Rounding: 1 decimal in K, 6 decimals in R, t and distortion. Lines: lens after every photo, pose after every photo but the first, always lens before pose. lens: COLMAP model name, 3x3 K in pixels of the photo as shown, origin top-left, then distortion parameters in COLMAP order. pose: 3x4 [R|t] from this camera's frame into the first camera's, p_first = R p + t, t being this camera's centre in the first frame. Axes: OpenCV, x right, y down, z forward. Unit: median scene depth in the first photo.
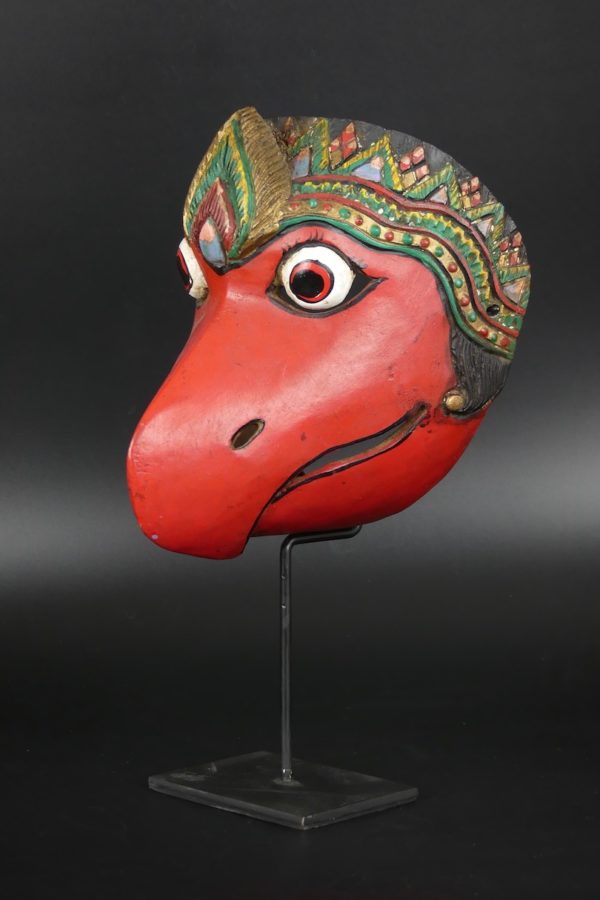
lens RADIAL K [[2540.7, 0, 300.0], [0, 2540.7, 450.0], [0, 0, 1]] dist [-0.106957, 0.155766]
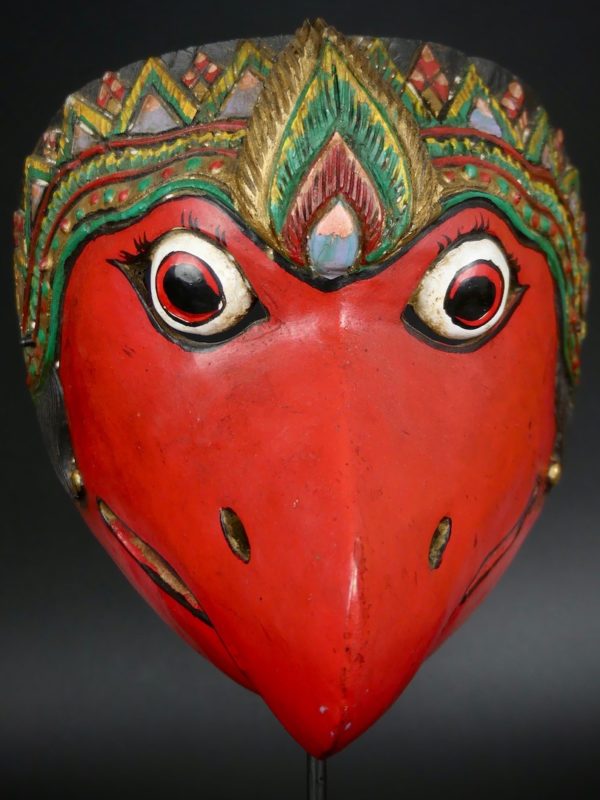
lens RADIAL K [[3976.5, 0, 300.0], [0, 3976.5, 400.0], [0, 0, 1]] dist [-0.132978, -5.867941]
pose [[0.656422, -0.057678, 0.752186, -0.760472], [0.093656, 0.995590, -0.005391, -0.038685], [-0.748558, 0.073986, 0.658929, 0.379932]]
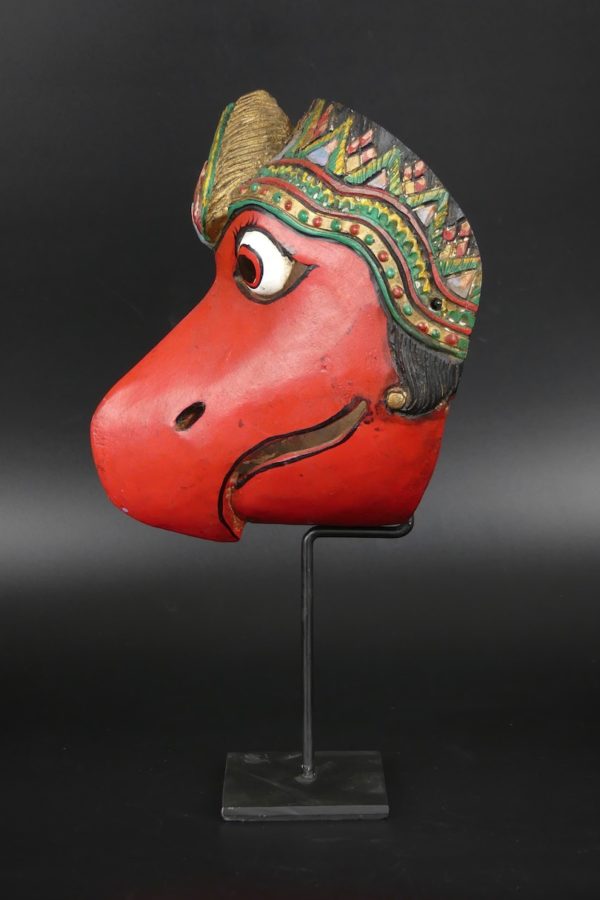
lens RADIAL K [[2540.7, 0, 300.0], [0, 2540.7, 450.0], [0, 0, 1]] dist [-0.106957, 0.155766]
pose [[0.727496, 0.077849, -0.681682, 0.688128], [-0.077428, 0.996511, 0.031170, -0.027359], [0.681729, 0.030105, 0.730985, 0.292492]]
